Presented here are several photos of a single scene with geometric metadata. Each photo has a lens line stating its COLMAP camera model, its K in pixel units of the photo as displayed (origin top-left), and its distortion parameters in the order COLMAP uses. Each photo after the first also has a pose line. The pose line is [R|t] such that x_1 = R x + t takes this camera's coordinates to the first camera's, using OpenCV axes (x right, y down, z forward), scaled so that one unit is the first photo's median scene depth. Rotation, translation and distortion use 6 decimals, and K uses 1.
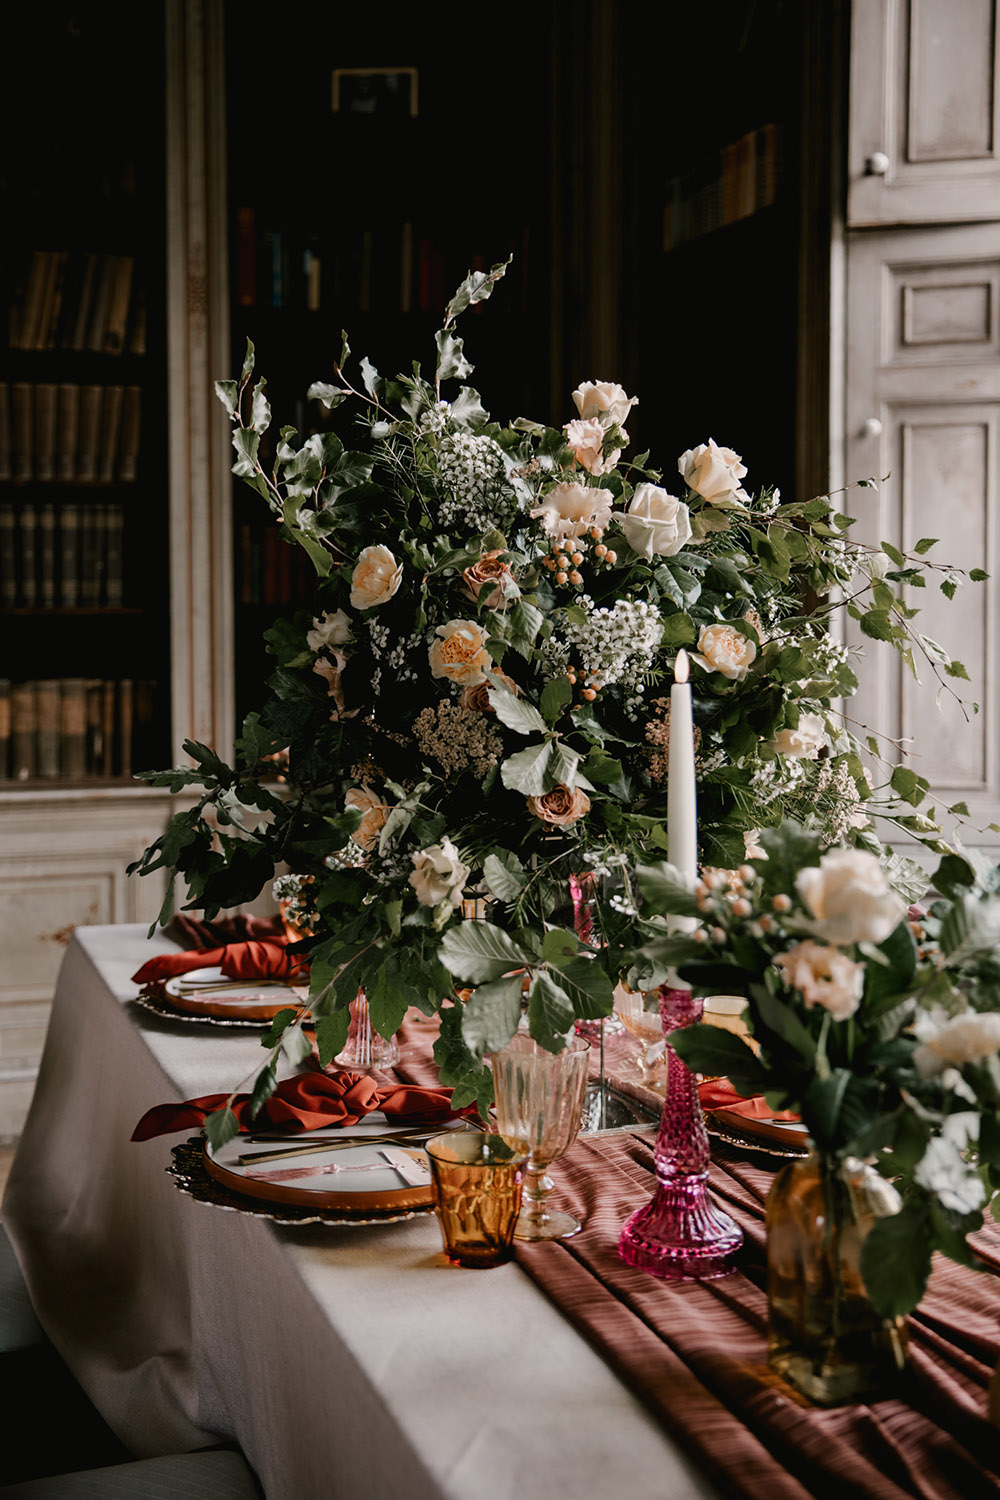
lens RADIAL K [[1666.5, 0, 380.8], [0, 1666.5, 664.1], [0, 0, 1]] dist [0.044550, 0.000000]
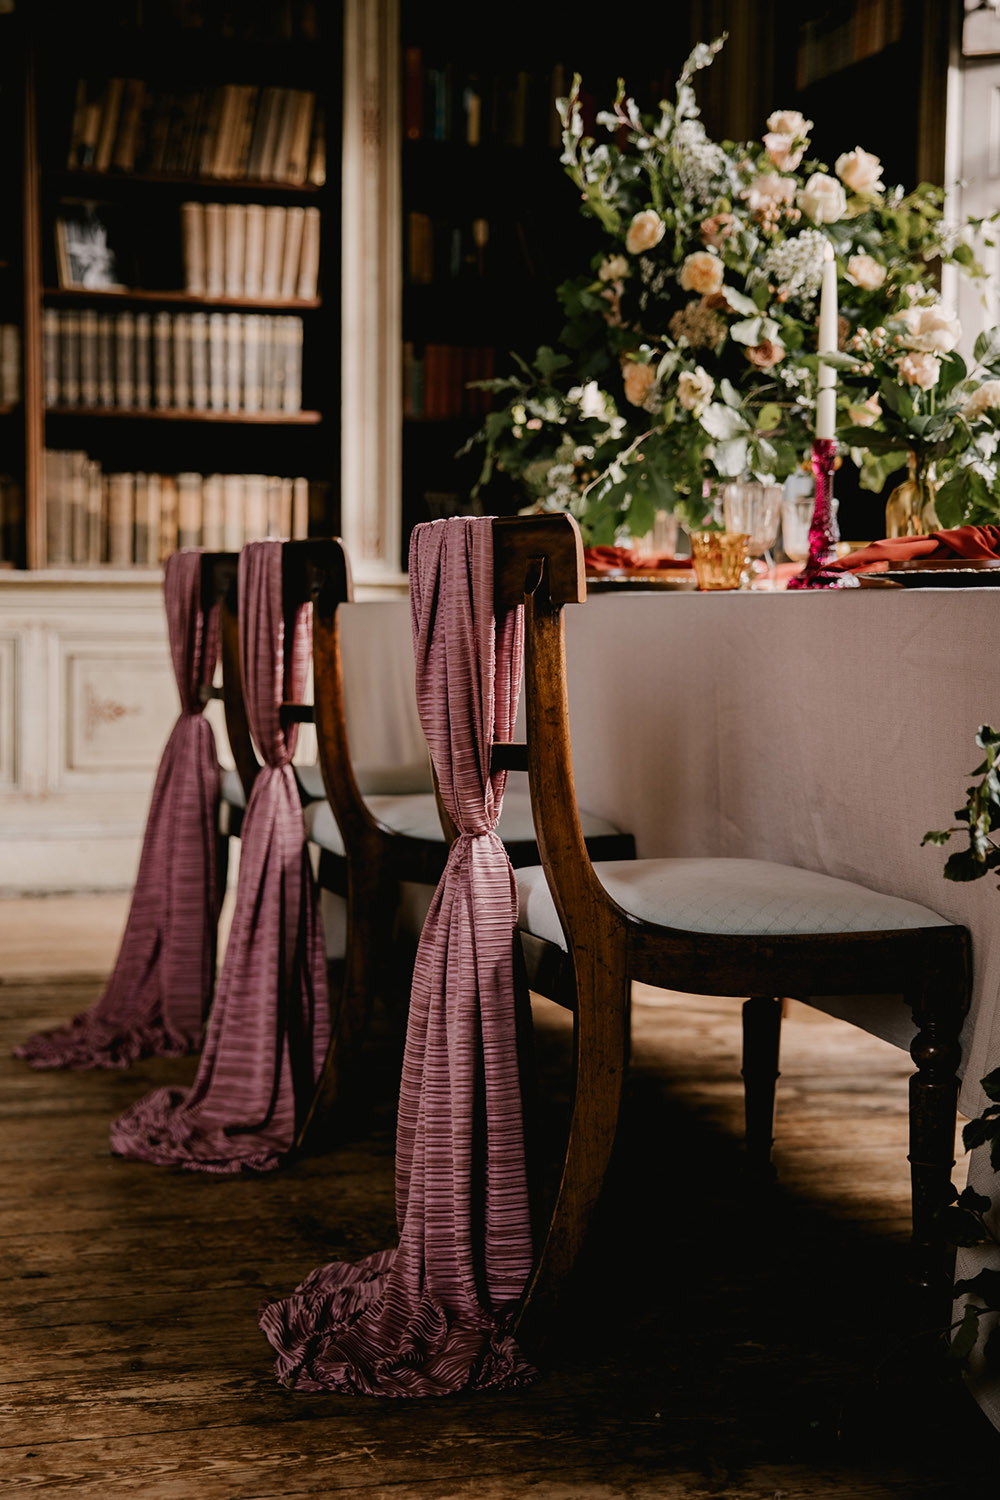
lens RADIAL K [[2133.5, 0, 353.9], [0, 2133.5, 743.4], [0, 0, 1]] dist [0.090080, 0.000000]
pose [[0.999883, 0.011507, -0.010107, -0.251479], [-0.011340, 0.999802, 0.016355, 0.400167], [0.010293, -0.016238, 0.999815, -1.049316]]
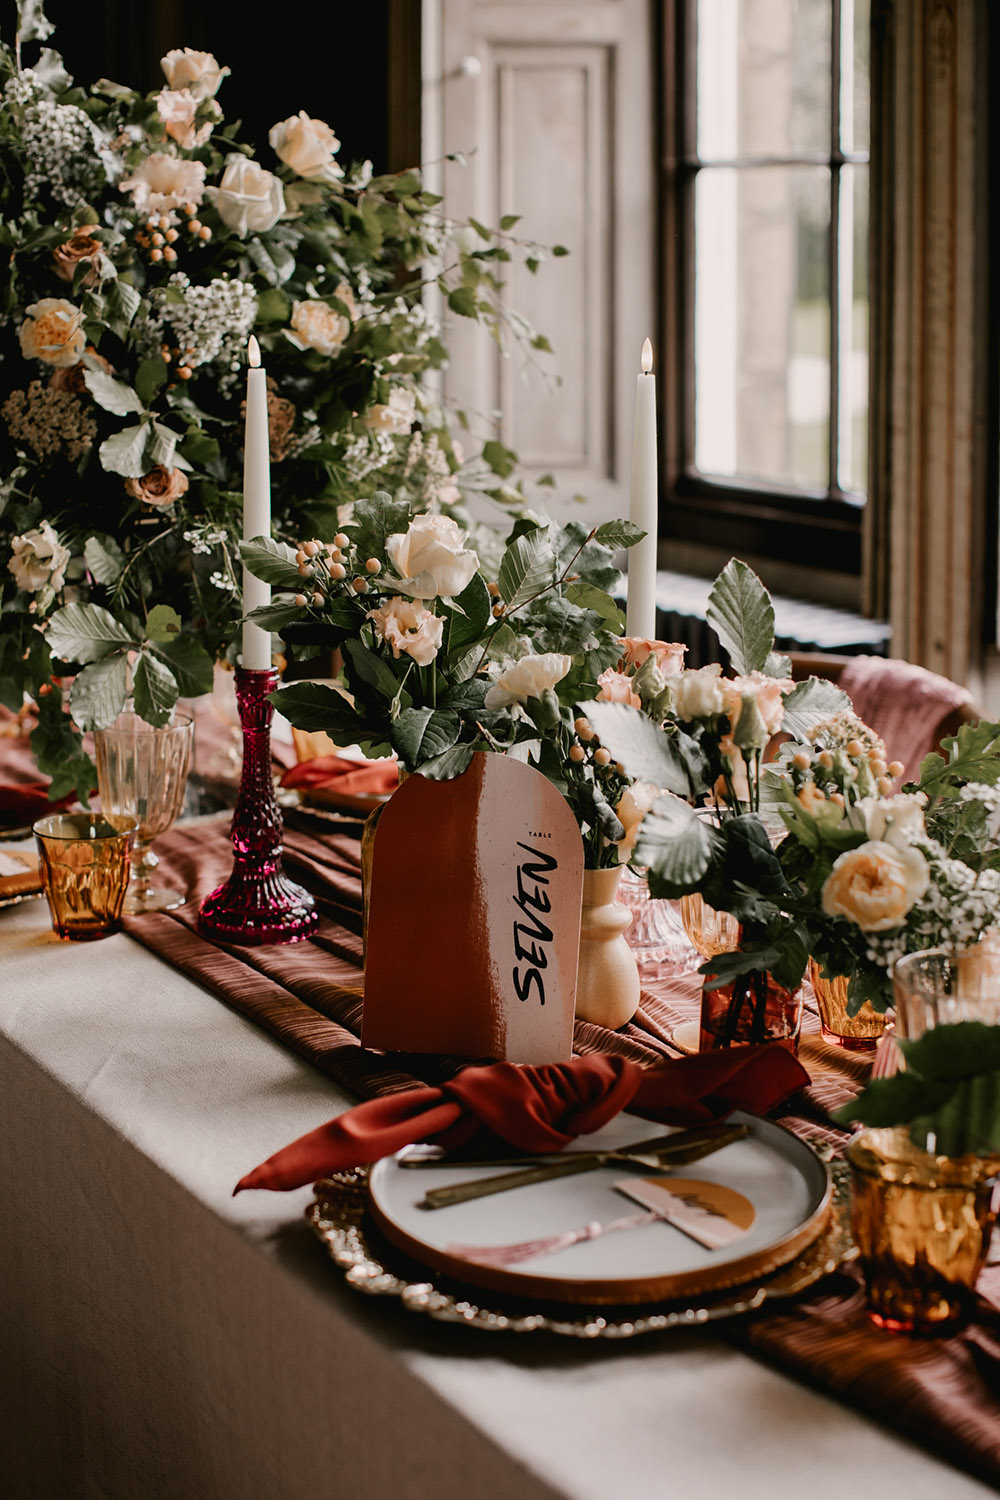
lens RADIAL K [[2160.7, 0, 470.1], [0, 2160.7, 630.5], [0, 0, 1]] dist [-0.281019, 0.000000]
pose [[0.961229, -0.041443, 0.272618, -0.059945], [0.001363, 0.989344, 0.145593, -0.014630], [-0.275747, -0.139576, 0.951043, -0.254158]]
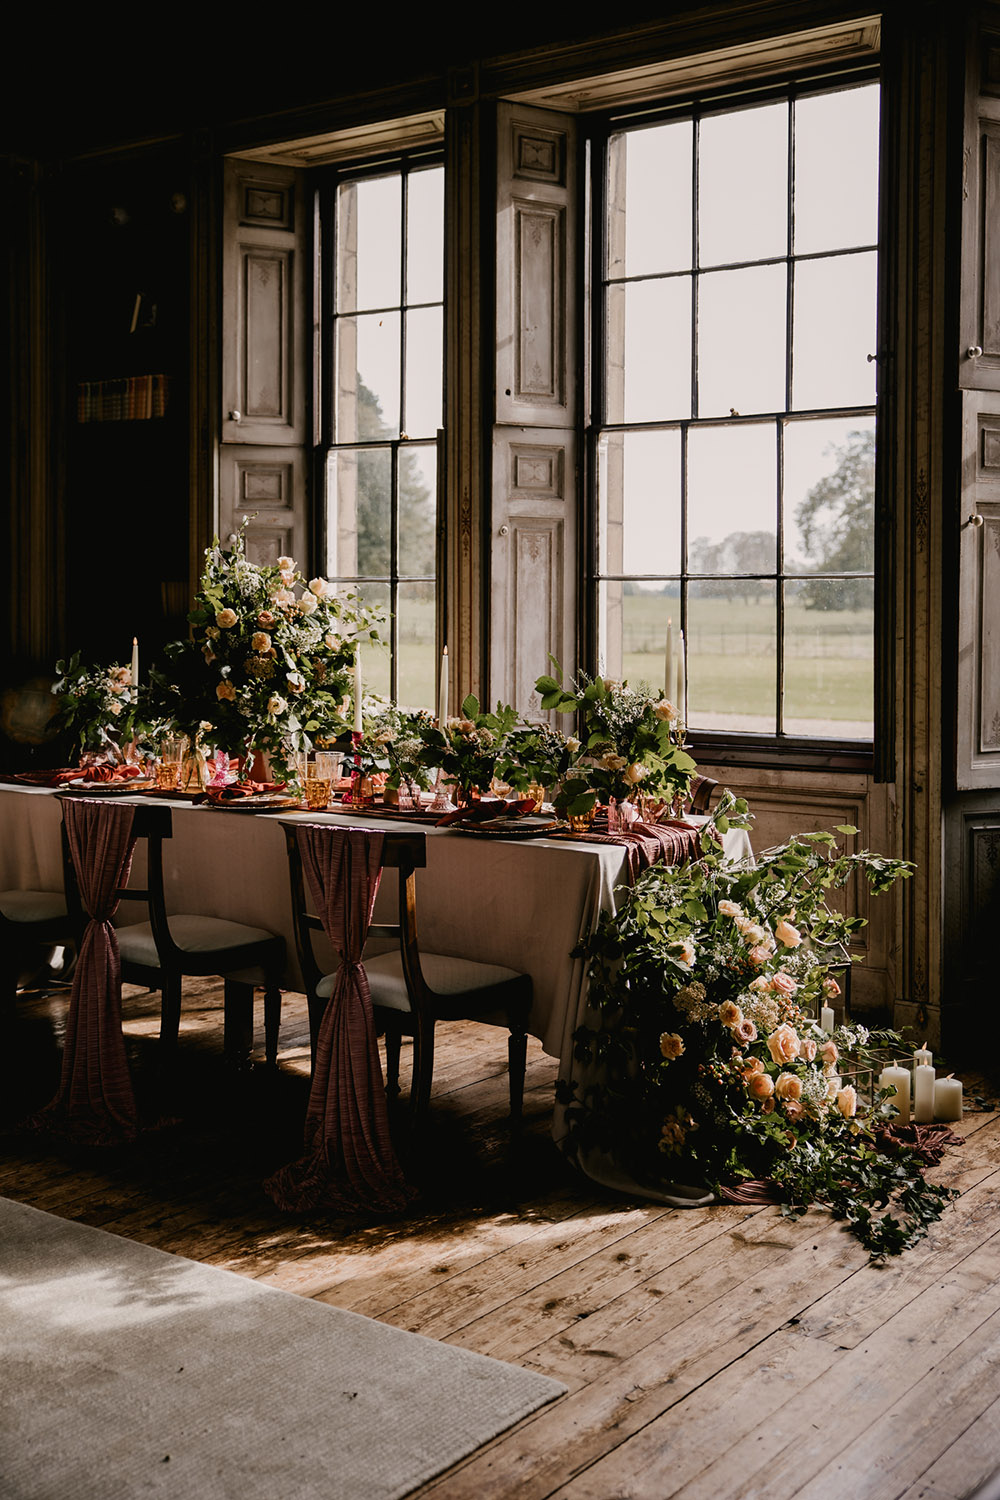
lens RADIAL K [[1766.1, 0, 478.9], [0, 1766.1, 615.1], [0, 0, 1]] dist [0.029594, 0.000000]
pose [[0.778089, 0.000010, 0.628154, -1.722083], [0.015266, 0.999704, -0.018926, 0.005118], [-0.627969, 0.024316, 0.777859, -1.840160]]
